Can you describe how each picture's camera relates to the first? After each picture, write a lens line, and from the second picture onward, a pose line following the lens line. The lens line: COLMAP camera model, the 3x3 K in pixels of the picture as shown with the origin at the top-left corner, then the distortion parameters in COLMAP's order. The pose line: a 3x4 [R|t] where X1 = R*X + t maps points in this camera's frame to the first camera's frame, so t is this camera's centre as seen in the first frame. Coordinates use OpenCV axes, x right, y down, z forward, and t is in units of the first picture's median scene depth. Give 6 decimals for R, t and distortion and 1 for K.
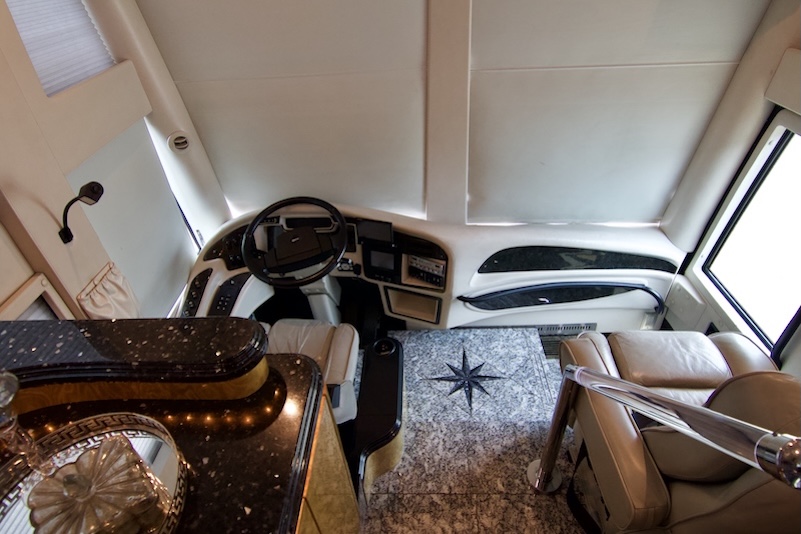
lens RADIAL K [[448.7, 0, 403.6], [0, 448.7, 264.9], [0, 0, 1]] dist [-0.002384, -0.013313]
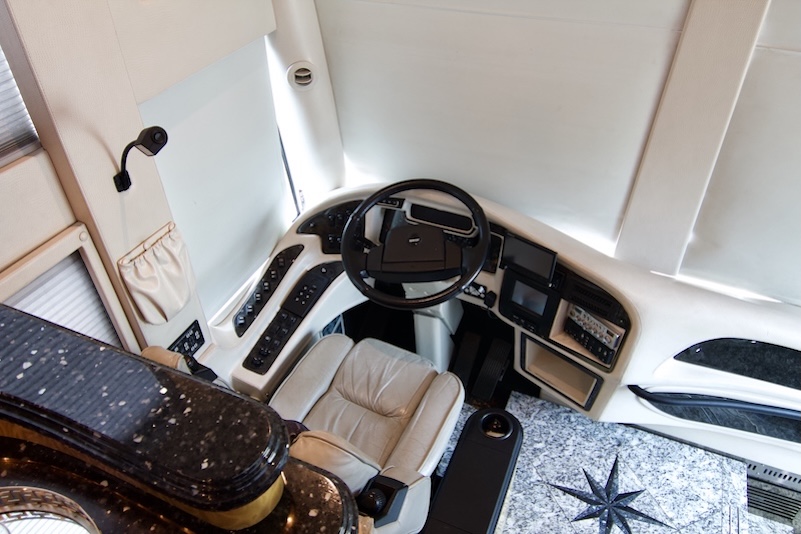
lens RADIAL K [[588.1, 0, 396.8], [0, 588.1, 267.3], [0, 0, 1]] dist [0.017784, -0.039482]
pose [[0.924932, 0.265042, -0.272497, -0.002742], [-0.254882, 0.964234, 0.072713, -0.067596], [0.282023, 0.002200, 0.959405, 0.092032]]
